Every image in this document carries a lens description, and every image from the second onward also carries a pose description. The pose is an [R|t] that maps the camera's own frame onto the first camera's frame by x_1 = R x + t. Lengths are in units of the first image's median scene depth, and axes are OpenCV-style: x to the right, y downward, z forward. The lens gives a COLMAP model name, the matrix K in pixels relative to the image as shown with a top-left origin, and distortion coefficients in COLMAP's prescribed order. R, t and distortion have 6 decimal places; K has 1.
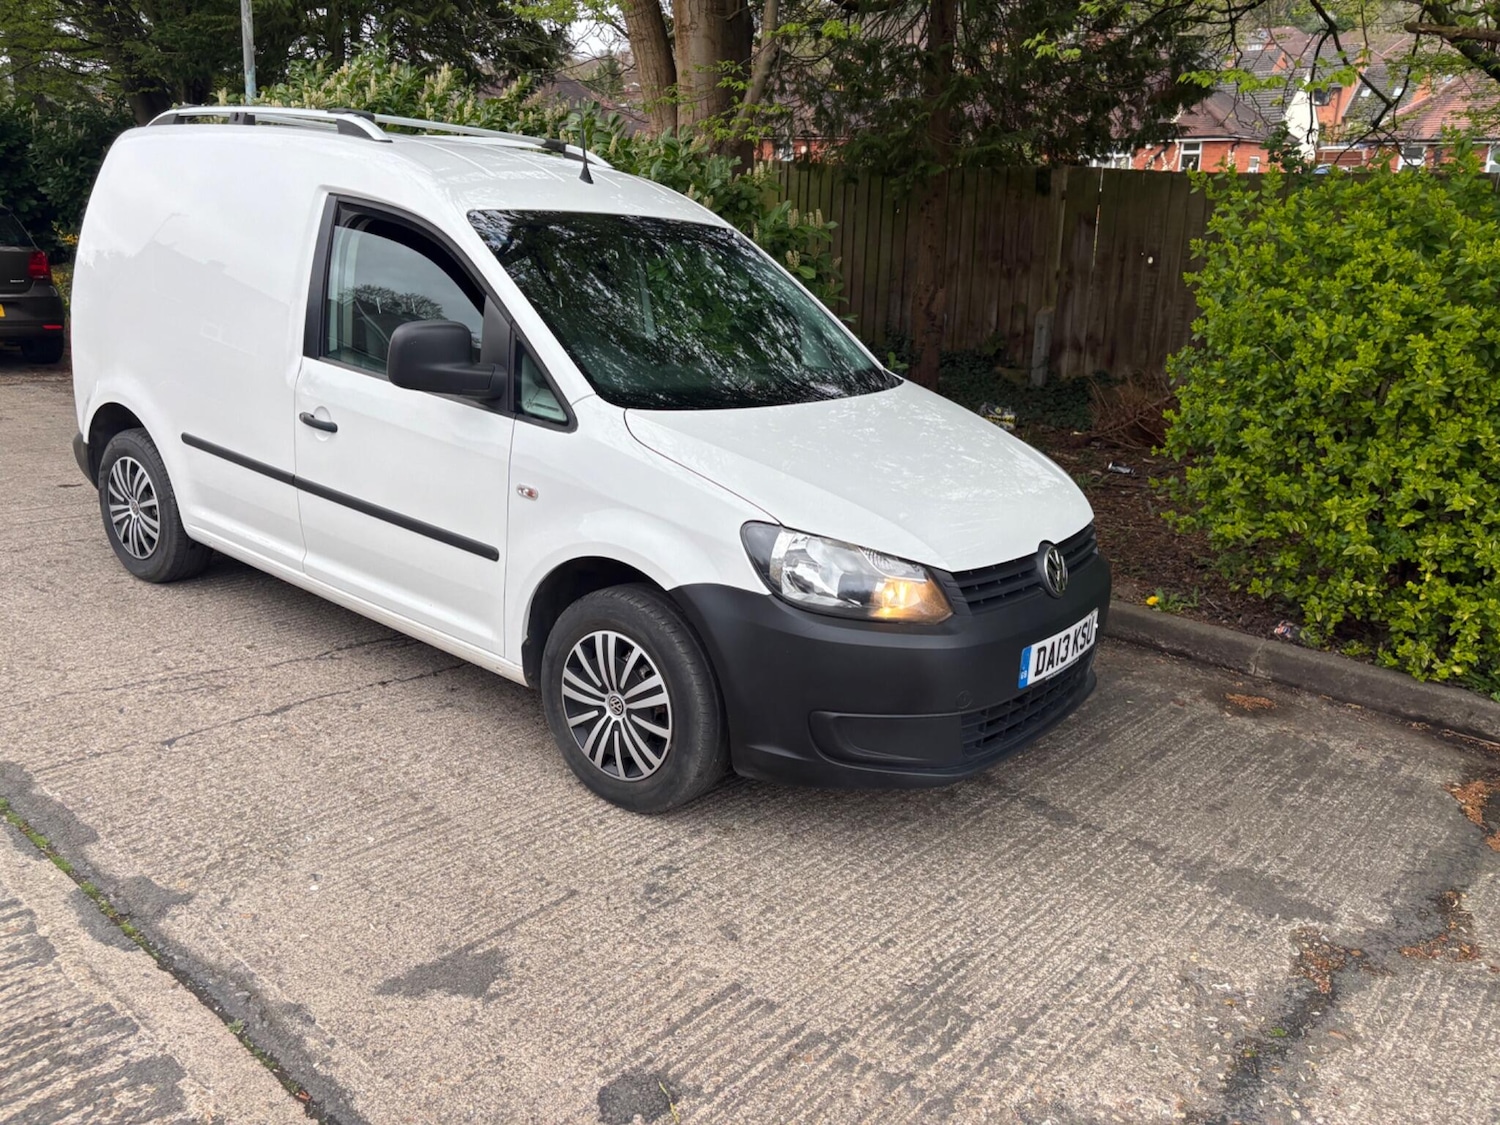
lens RADIAL K [[1126.5, 0, 754.9], [0, 1126.5, 571.0], [0, 0, 1]] dist [0.068922, -0.072189]
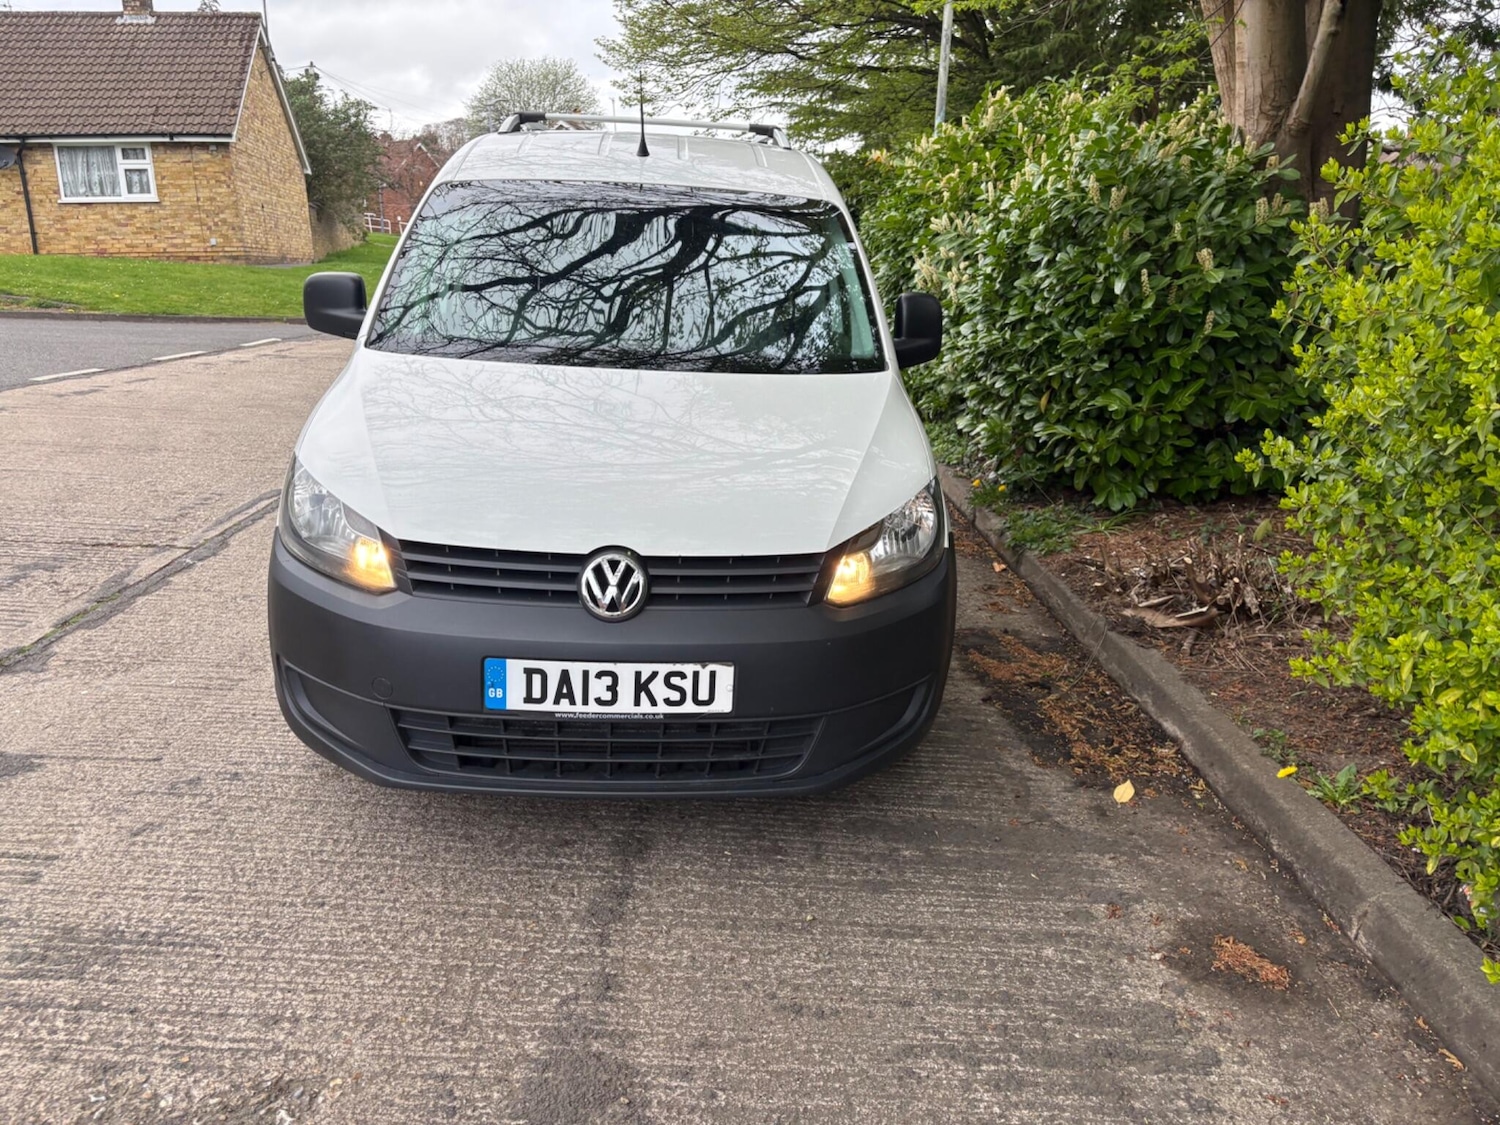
lens RADIAL K [[1129.5, 0, 750.0], [0, 1129.5, 562.5], [0, 0, 1]] dist [0.068668, -0.074300]
pose [[0.655930, 0.165856, -0.736374, 0.859992], [-0.217271, 0.975759, 0.026238, -0.053534], [0.722875, 0.142783, 0.676065, 0.529001]]
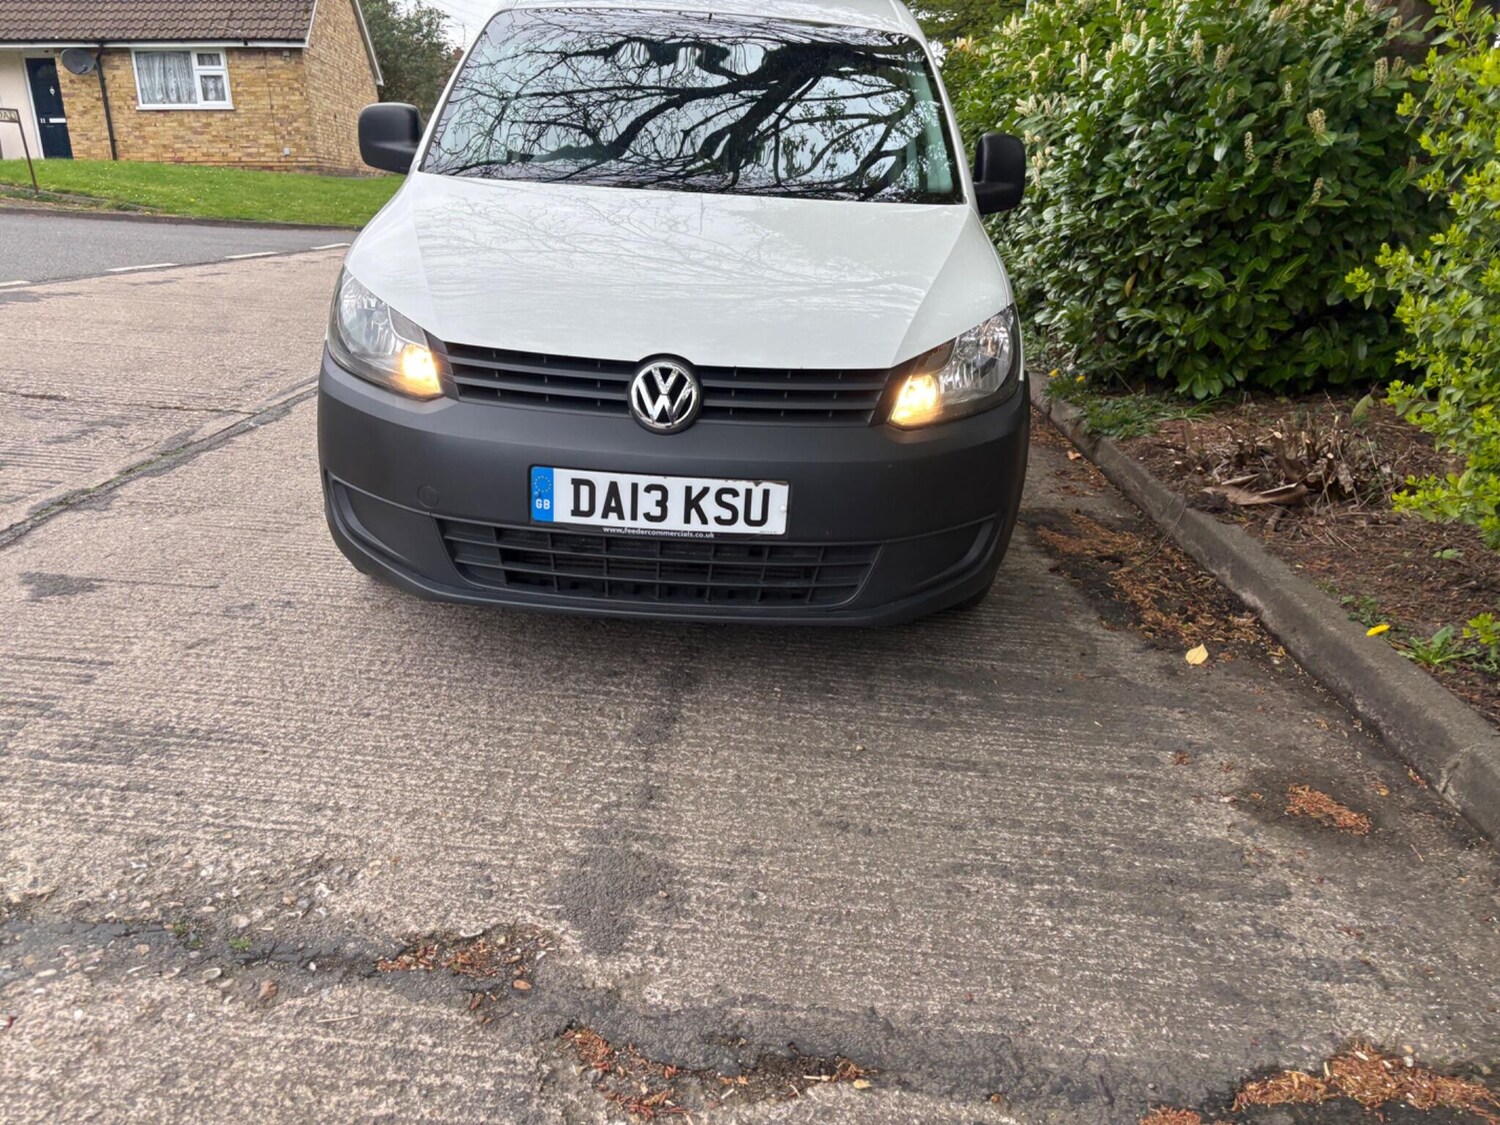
lens RADIAL K [[1126.8, 0, 744.2], [0, 1126.8, 581.9], [0, 0, 1]] dist [0.071995, -0.073882]
pose [[0.604262, 0.236710, -0.760813, 0.853152], [-0.241098, 0.964409, 0.108567, 0.024014], [0.759433, 0.117828, 0.639826, 0.566617]]
